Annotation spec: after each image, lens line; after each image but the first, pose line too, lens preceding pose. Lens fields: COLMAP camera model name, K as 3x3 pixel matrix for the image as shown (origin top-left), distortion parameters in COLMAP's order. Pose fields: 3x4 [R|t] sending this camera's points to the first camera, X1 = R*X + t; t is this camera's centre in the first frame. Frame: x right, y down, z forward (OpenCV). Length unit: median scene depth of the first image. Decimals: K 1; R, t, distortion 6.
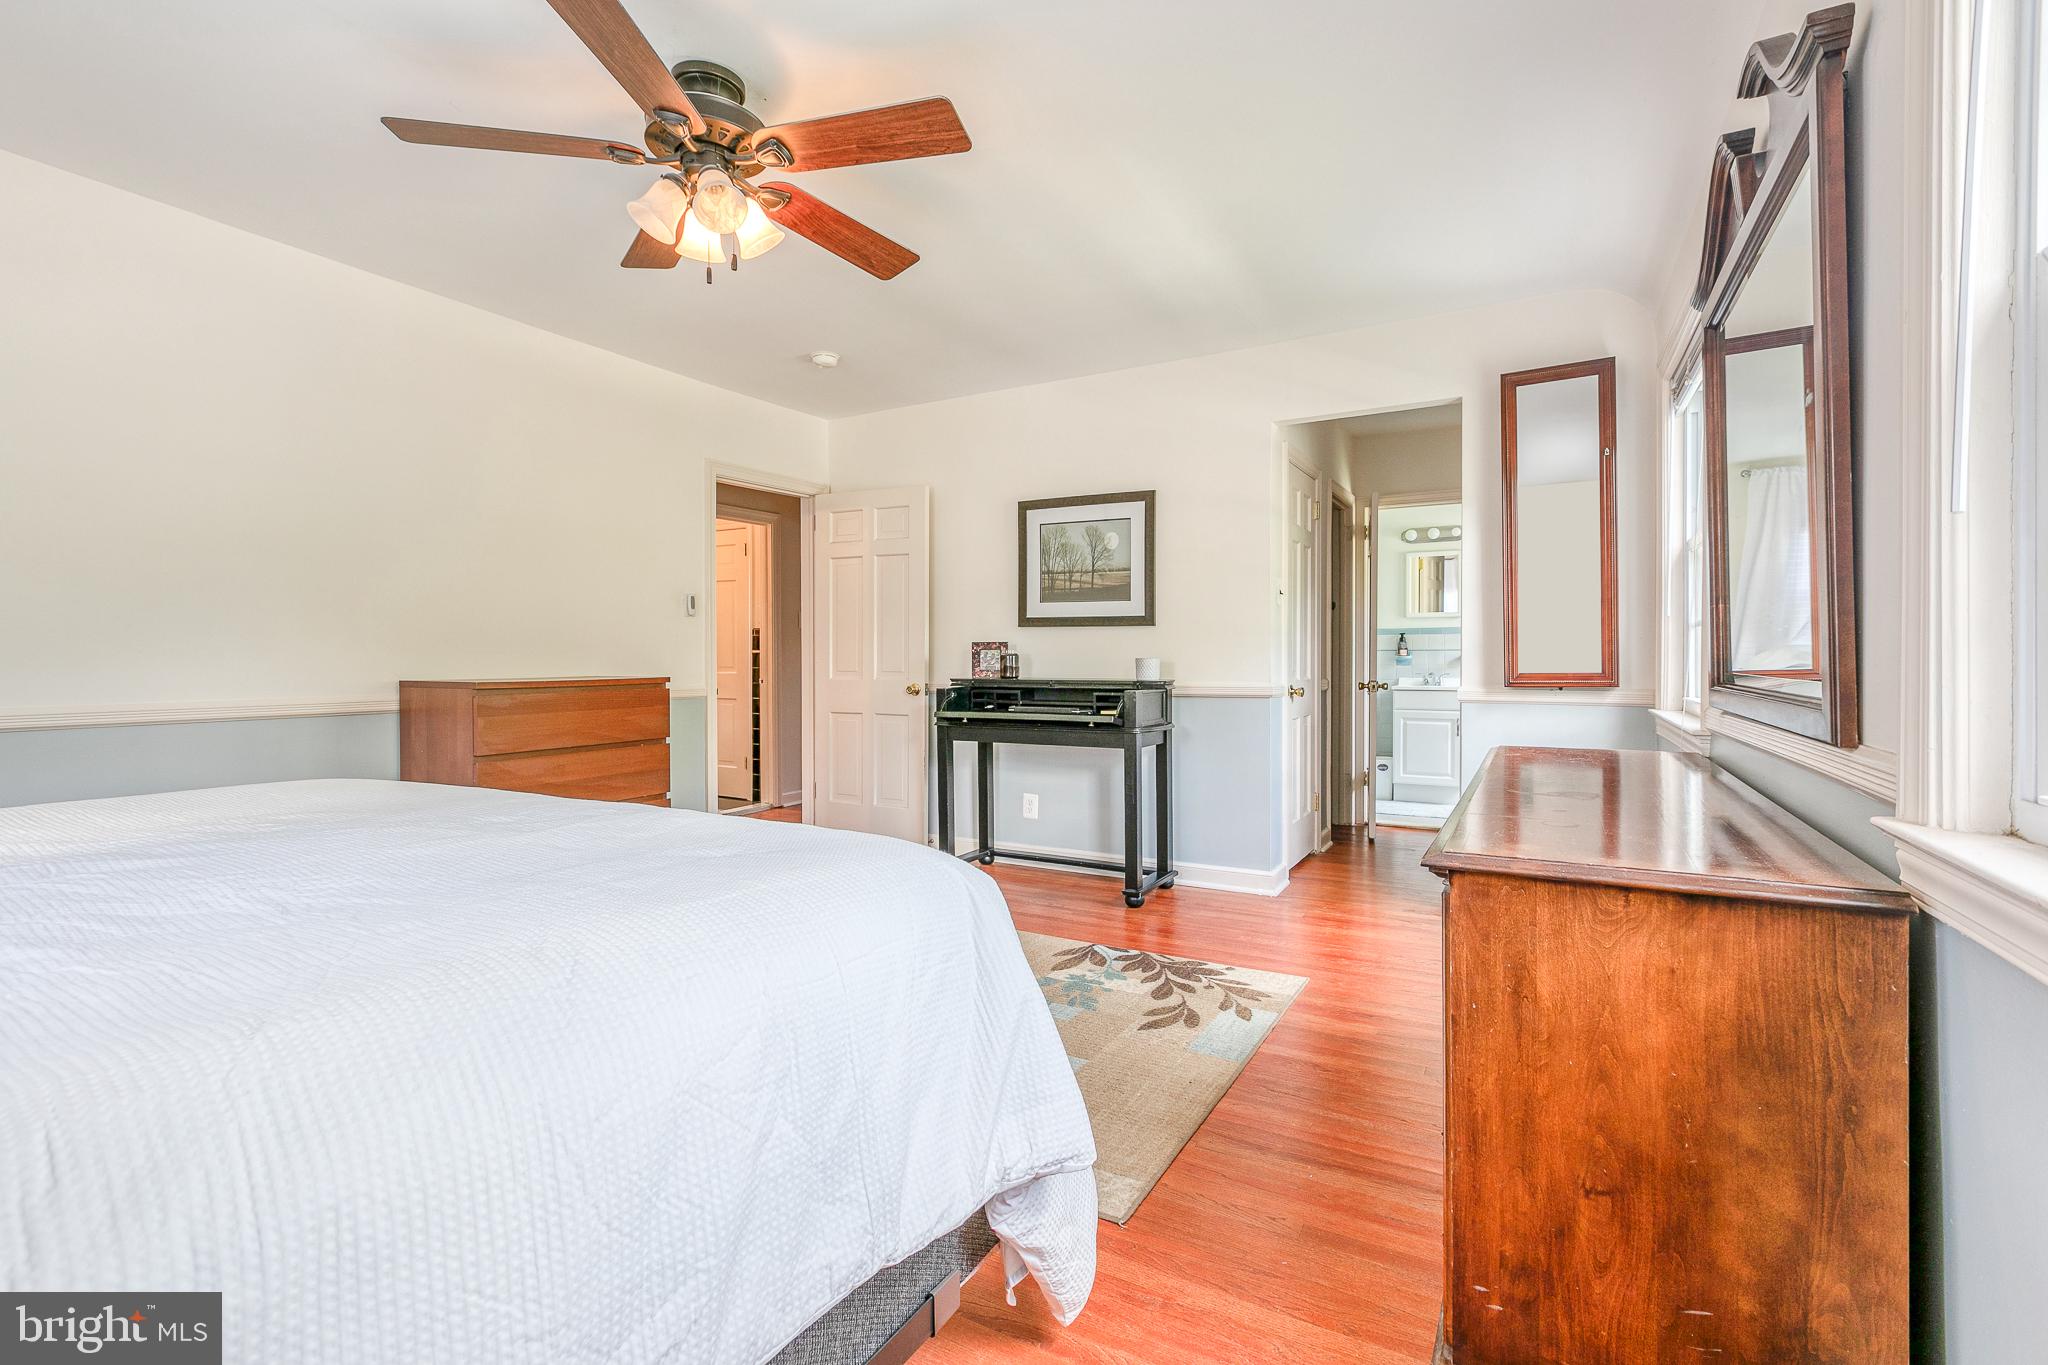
lens RADIAL K [[924.8, 0, 1025.8], [0, 924.8, 673.6], [0, 0, 1]] dist [0.000505, -0.000171]
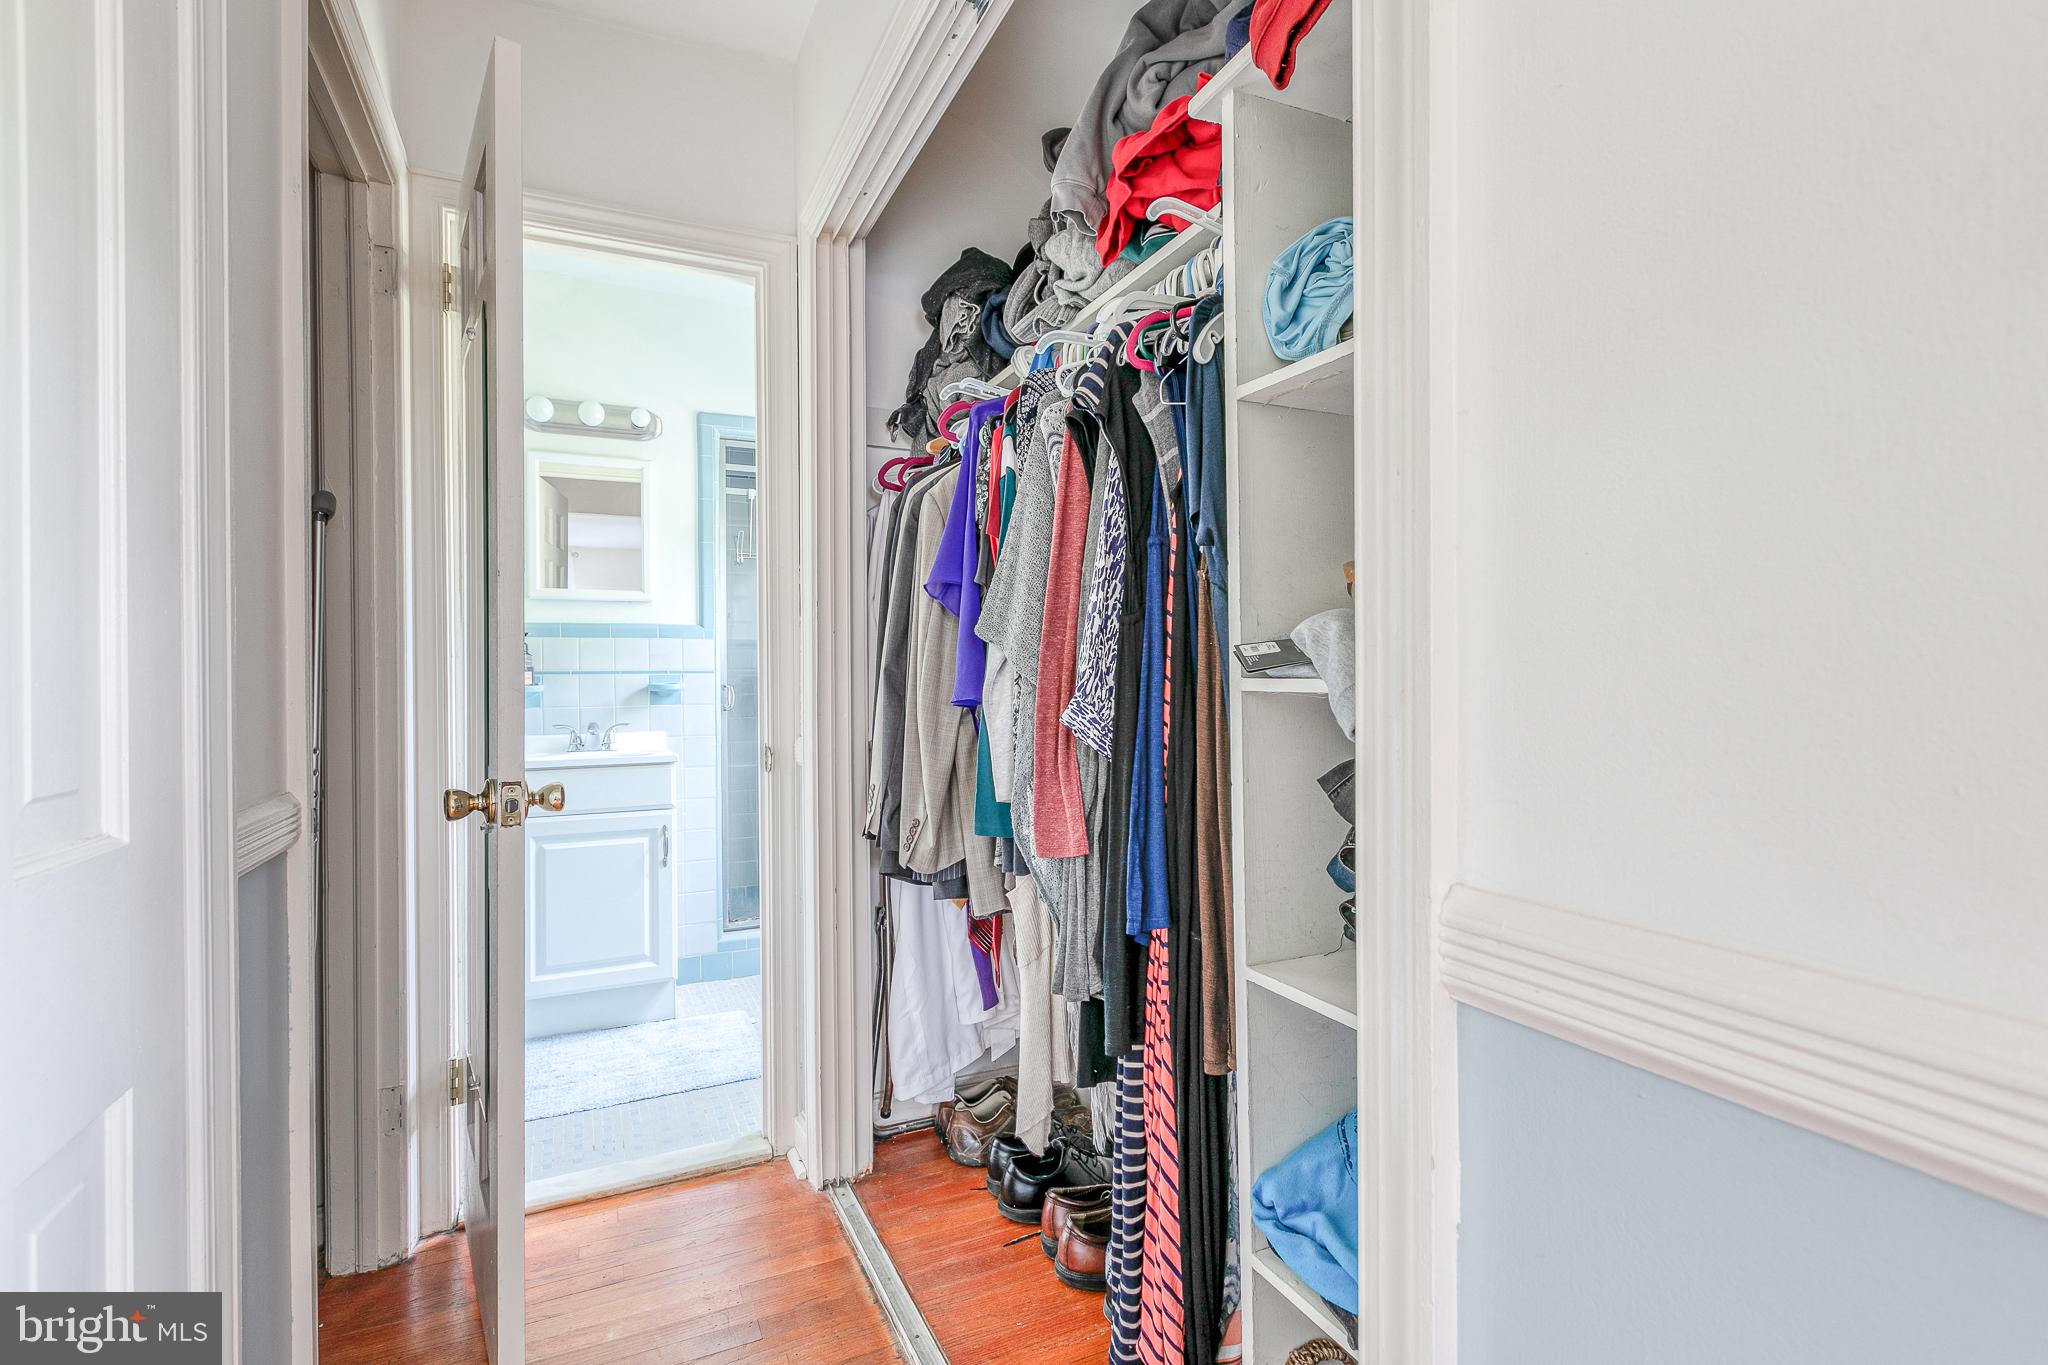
lens RADIAL K [[924.8, 0, 1025.0], [0, 924.8, 686.9], [0, 0, 1]] dist [0.000505, -0.000171]
pose [[0.576160, -0.005434, 0.817319, 0.227455], [0.014371, 0.999891, -0.003483, -0.016590], [-0.817211, 0.013753, 0.576175, 0.671385]]
